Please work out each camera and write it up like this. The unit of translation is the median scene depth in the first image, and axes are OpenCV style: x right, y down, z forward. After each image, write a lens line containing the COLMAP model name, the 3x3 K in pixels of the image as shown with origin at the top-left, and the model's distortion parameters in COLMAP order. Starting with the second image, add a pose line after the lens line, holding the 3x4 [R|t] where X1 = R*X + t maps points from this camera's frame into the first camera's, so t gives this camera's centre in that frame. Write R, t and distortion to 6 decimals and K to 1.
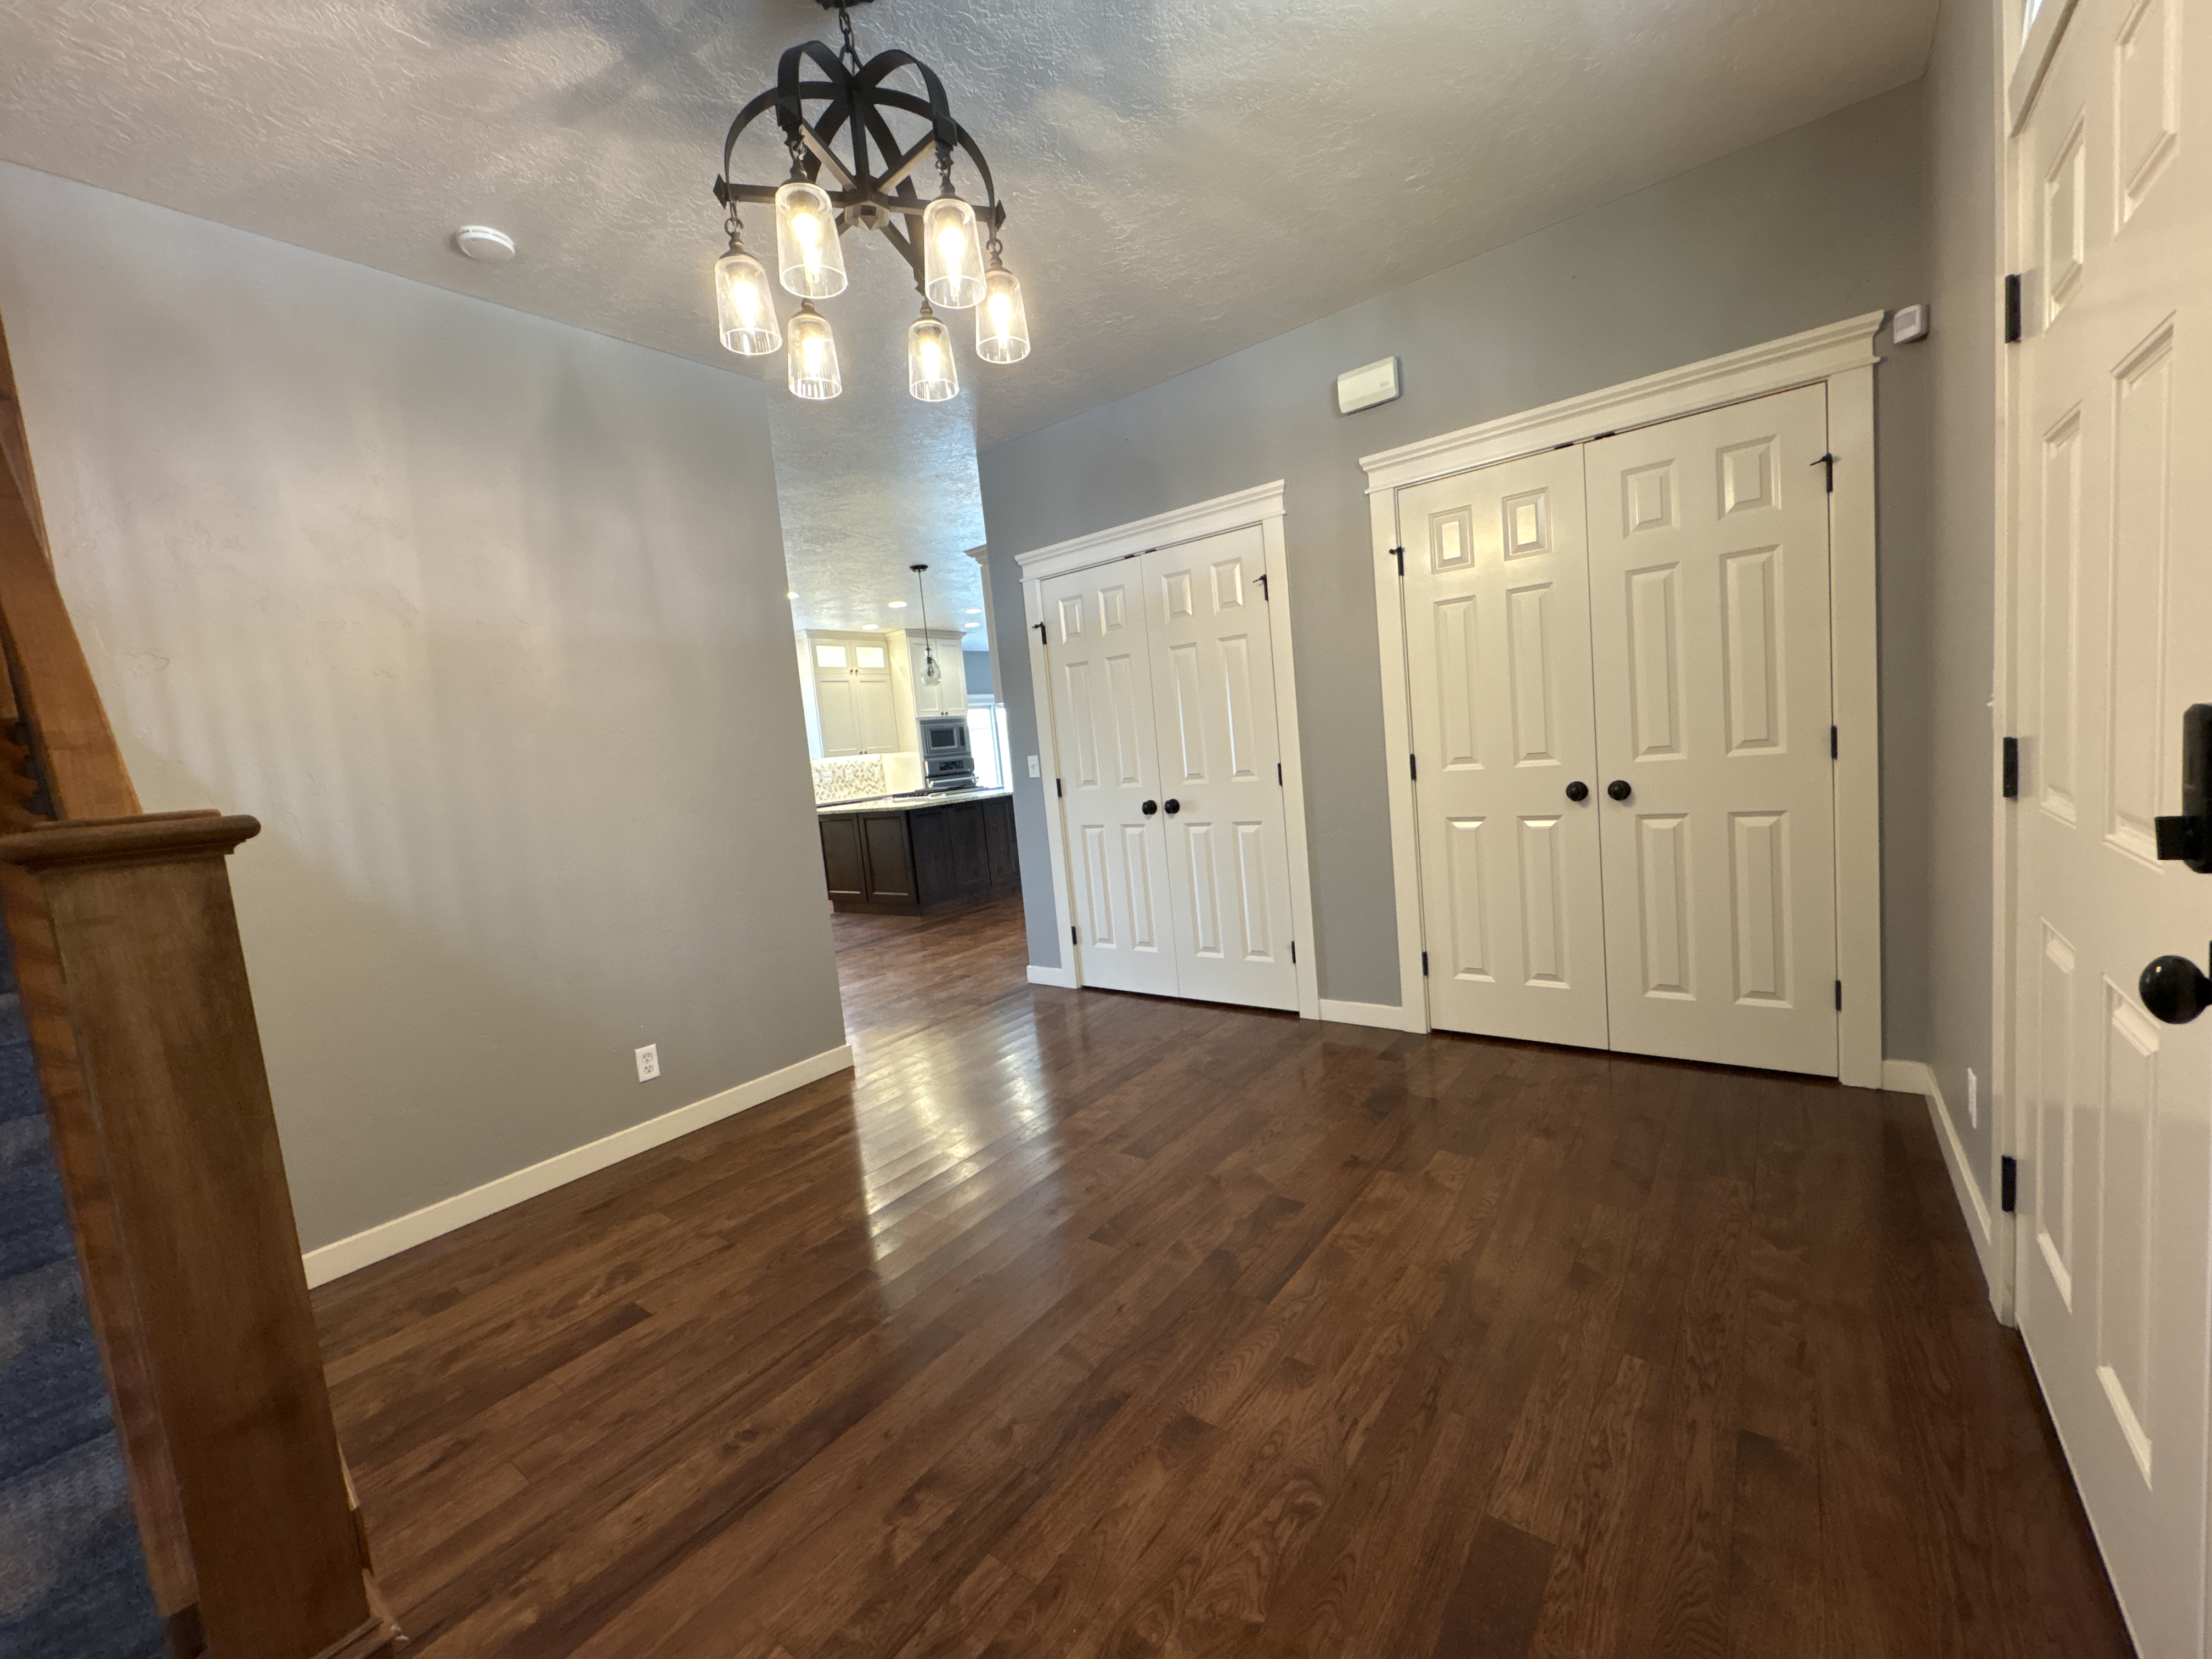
lens RADIAL K [[875.1, 0, 1109.3], [0, 875.1, 826.4], [0, 0, 1]] dist [0.001360, -0.000010]
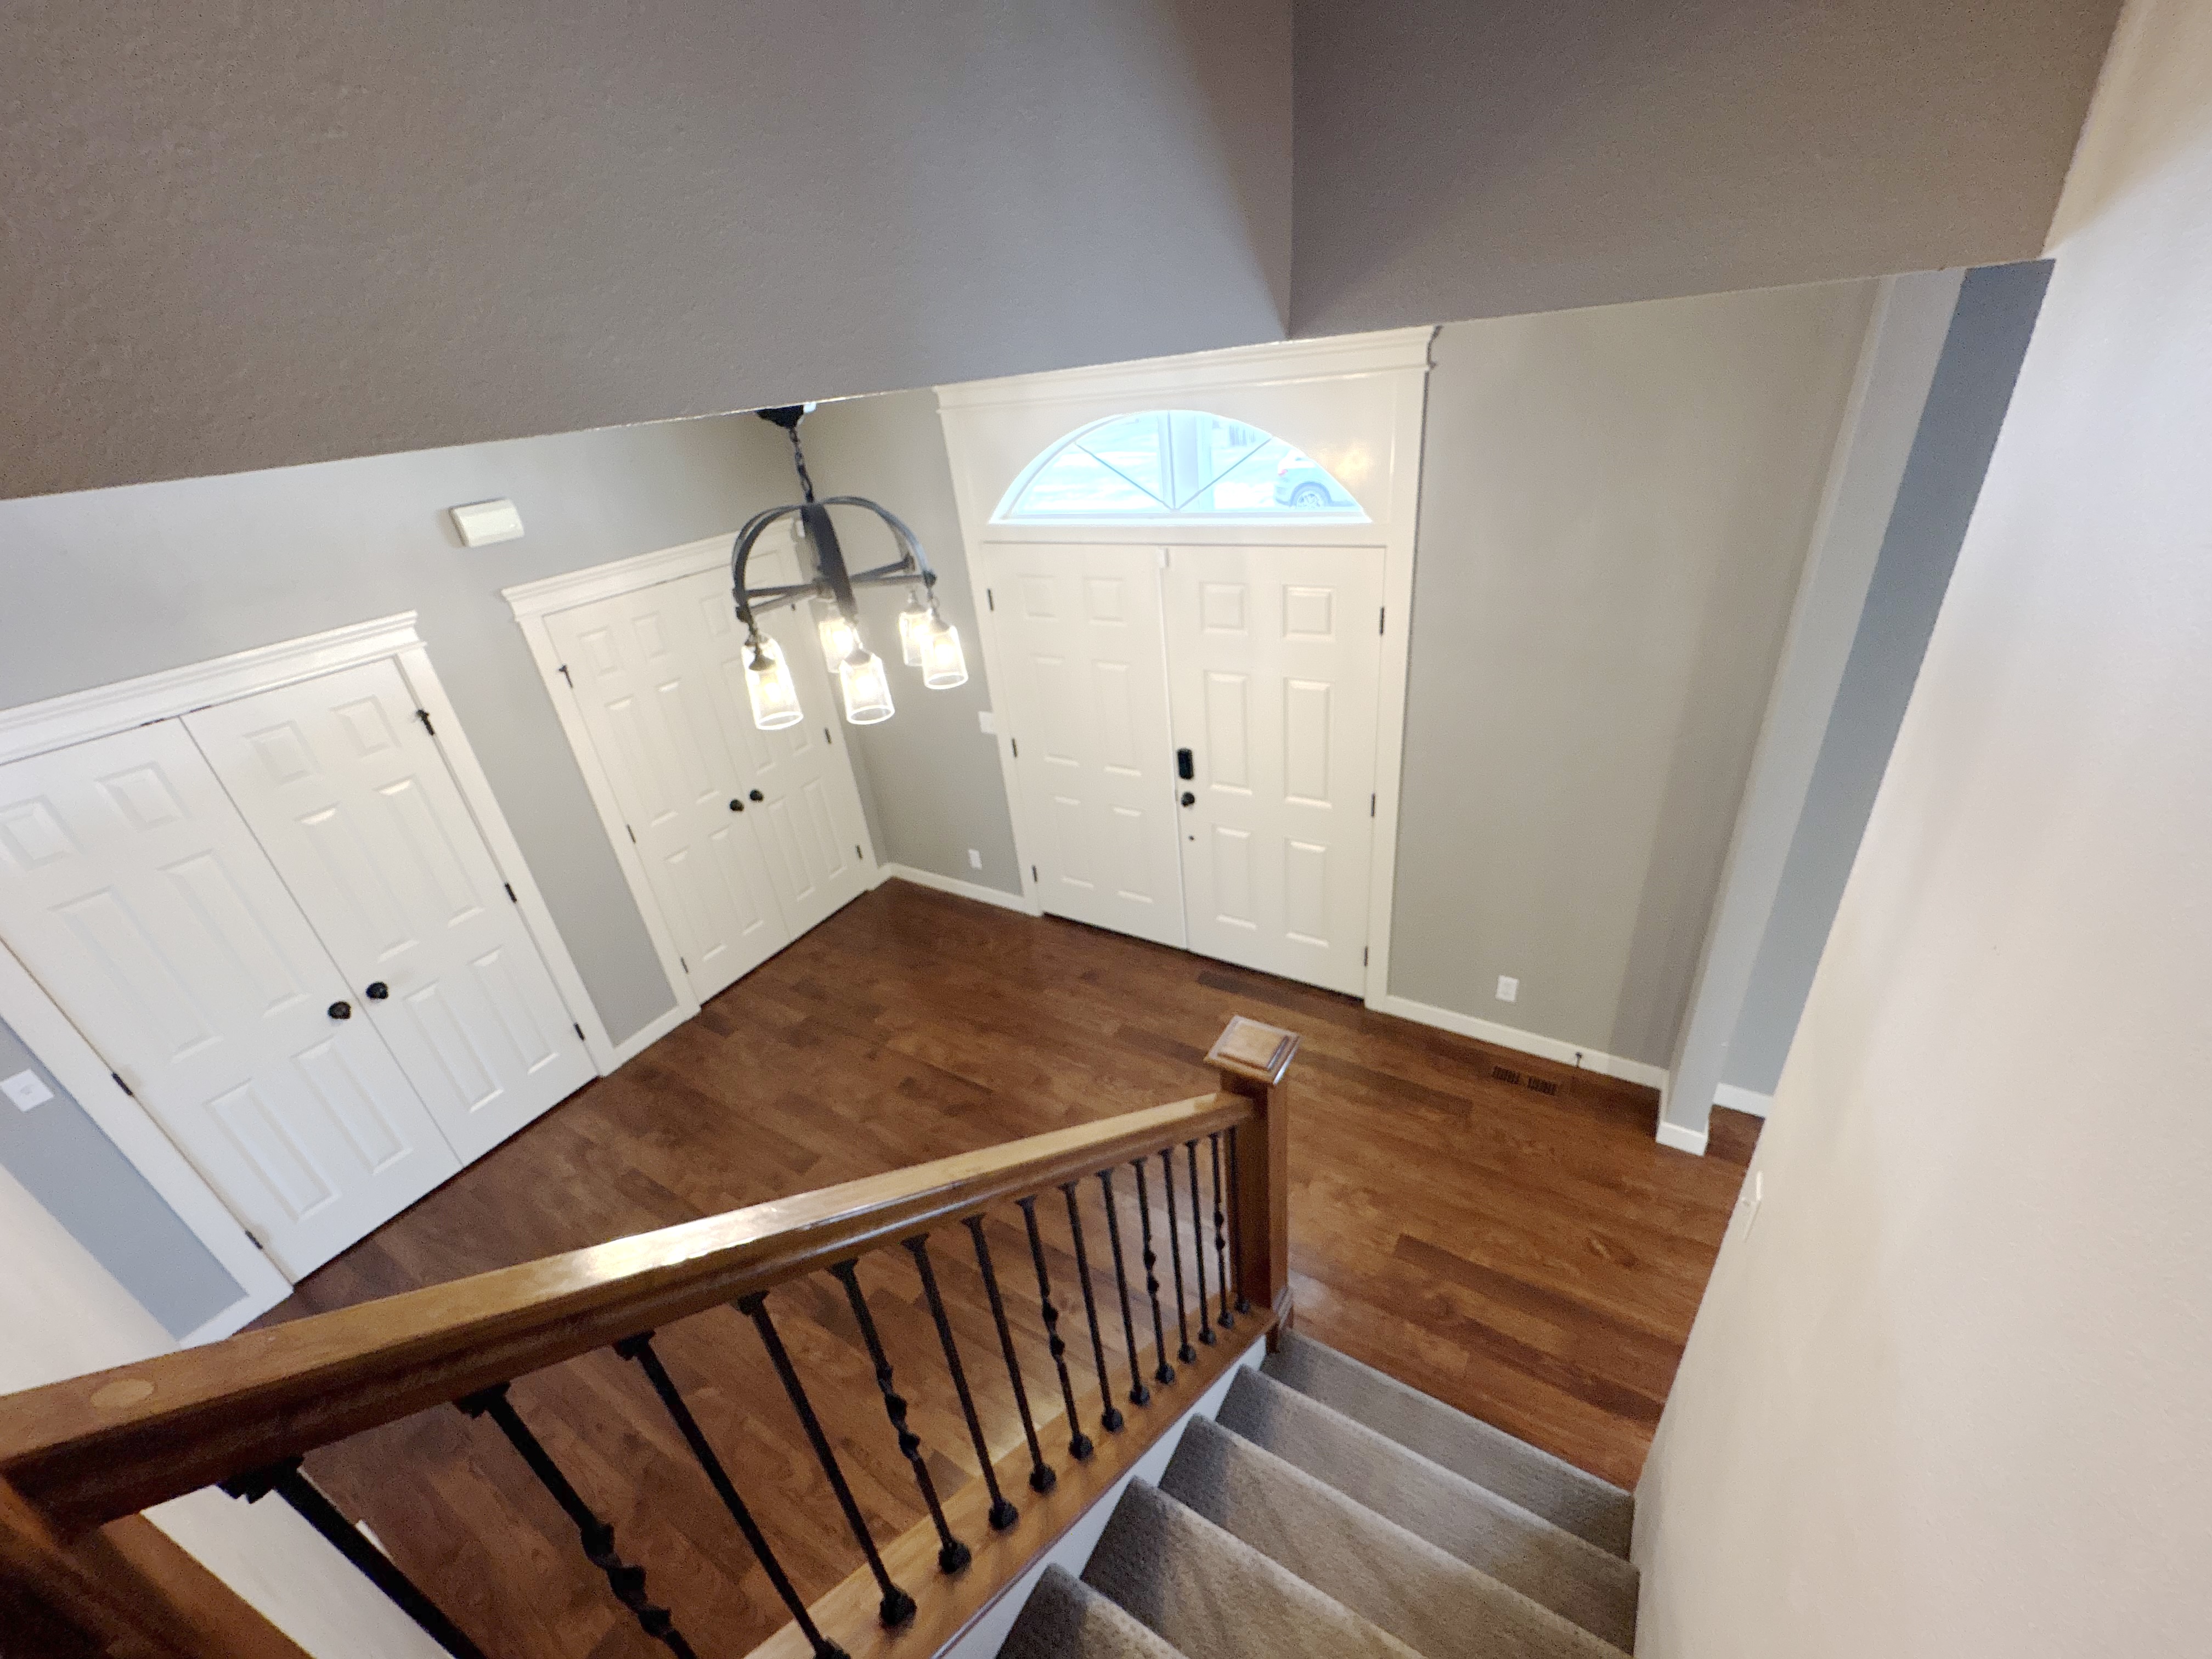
lens RADIAL K [[875.1, 0, 1109.3], [0, 875.1, 826.4], [0, 0, 1]] dist [0.001360, -0.000010]
pose [[-0.086828, -0.377383, 0.921978, -0.851044], [0.195252, 0.901077, 0.387216, -0.427234], [-0.976902, 0.213639, -0.004554, 0.349880]]
